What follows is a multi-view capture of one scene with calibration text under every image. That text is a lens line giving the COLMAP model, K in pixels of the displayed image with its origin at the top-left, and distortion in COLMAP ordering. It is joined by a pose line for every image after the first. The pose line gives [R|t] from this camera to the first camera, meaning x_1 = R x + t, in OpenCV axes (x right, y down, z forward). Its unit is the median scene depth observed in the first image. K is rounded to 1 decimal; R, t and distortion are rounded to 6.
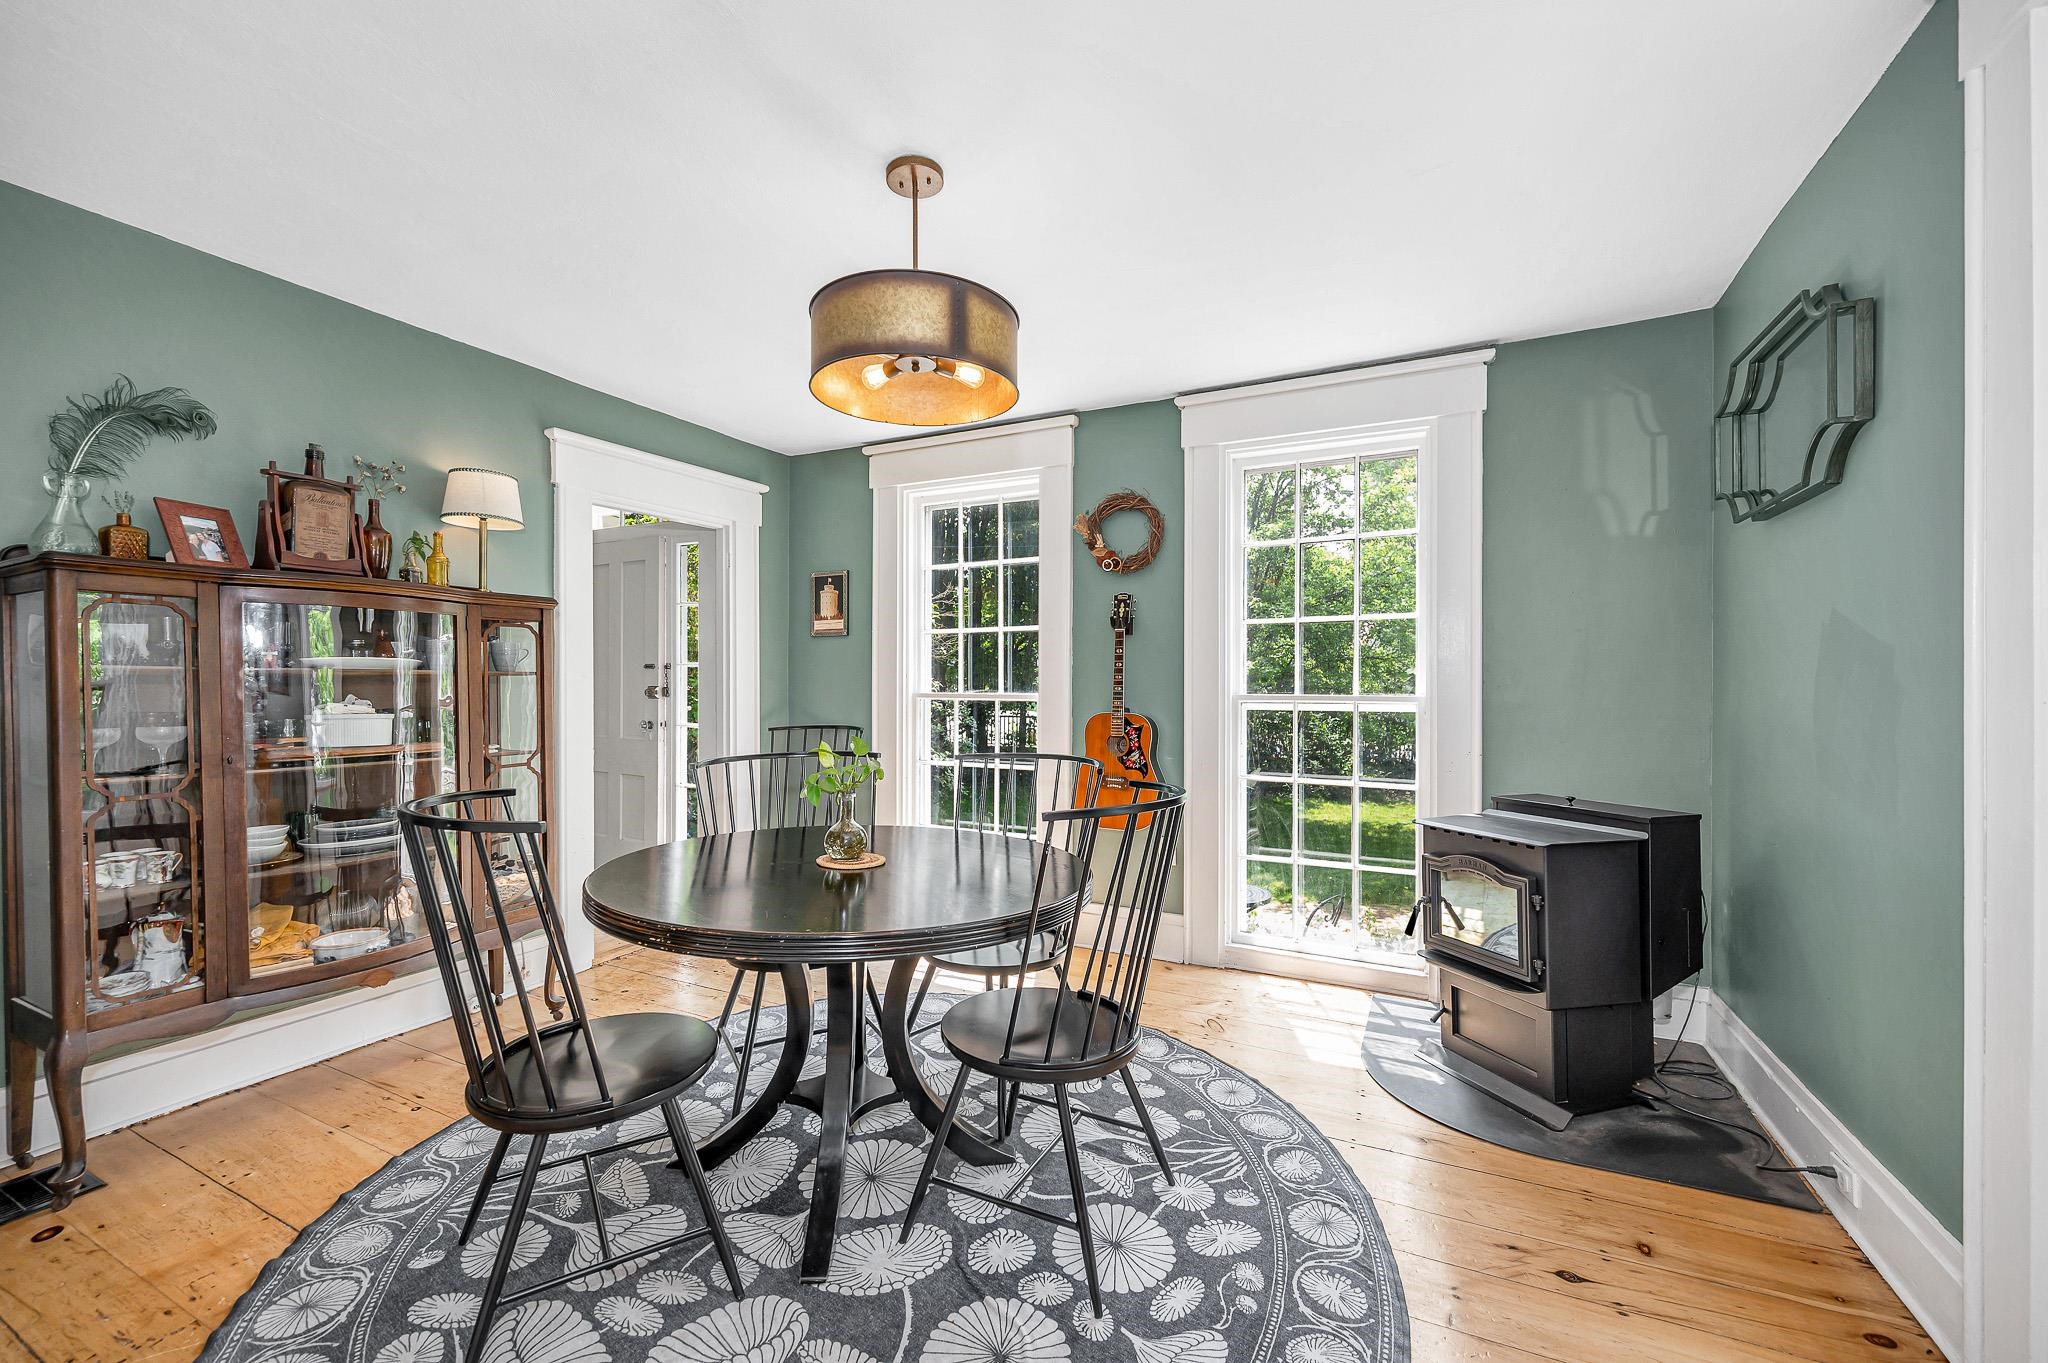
lens RADIAL K [[838.8, 0, 1026.0], [0, 838.8, 685.3], [0, 0, 1]] dist [-0.005595, 0.000033]
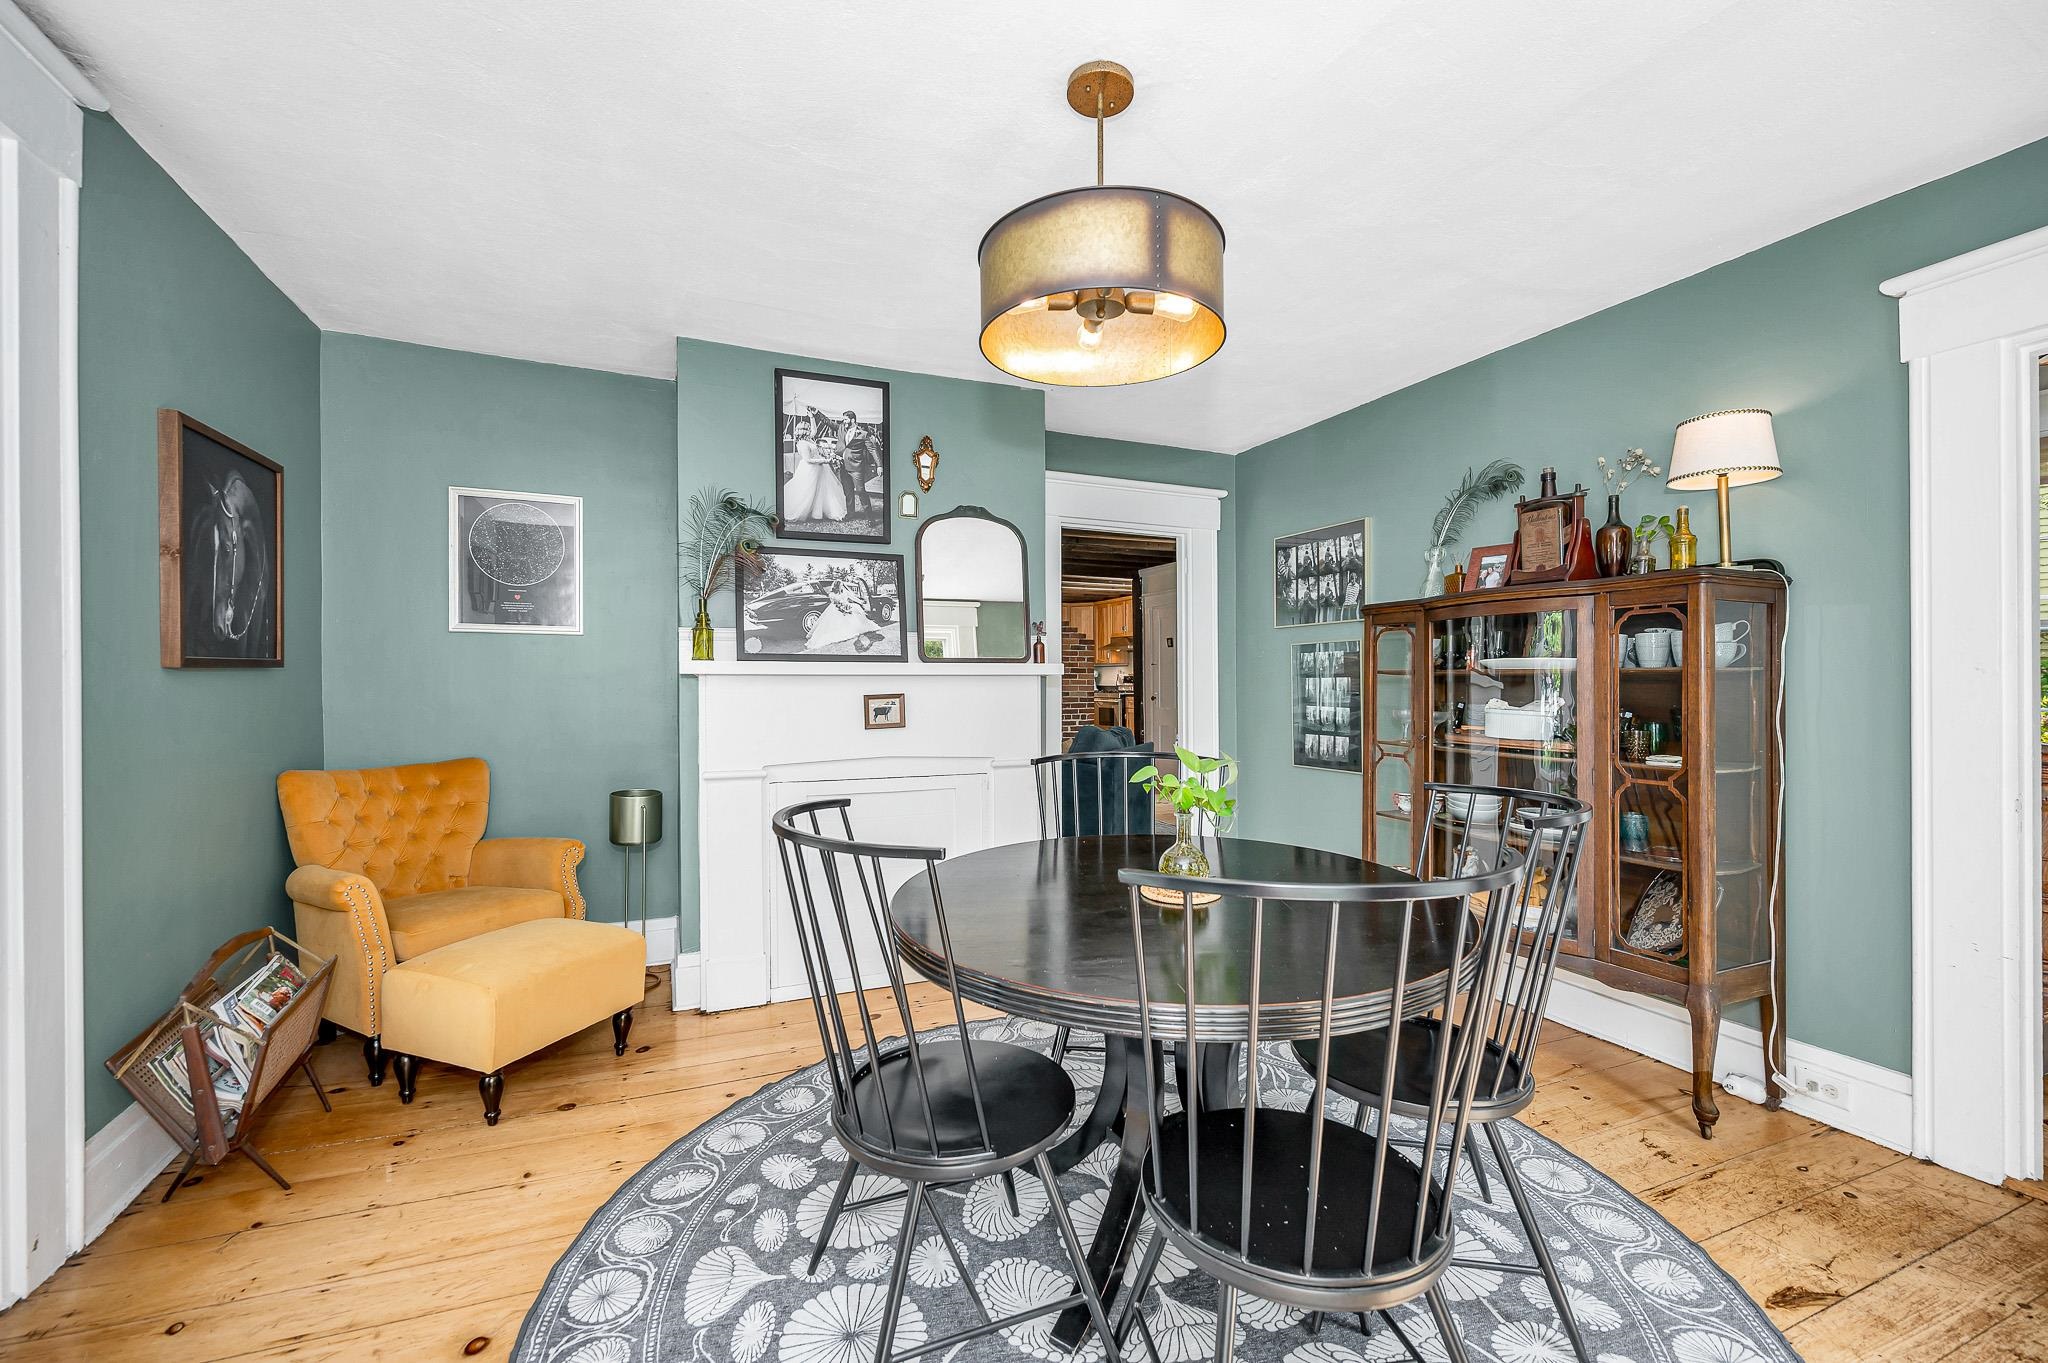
lens RADIAL K [[838.8, 0, 1026.1], [0, 838.8, 681.4], [0, 0, 1]] dist [-0.005595, 0.000033]
pose [[-0.651275, 0.000196, -0.758842, 0.550045], [0.001261, 0.999999, -0.000824, -0.002248], [0.758841, -0.001494, -0.651274, 1.456553]]
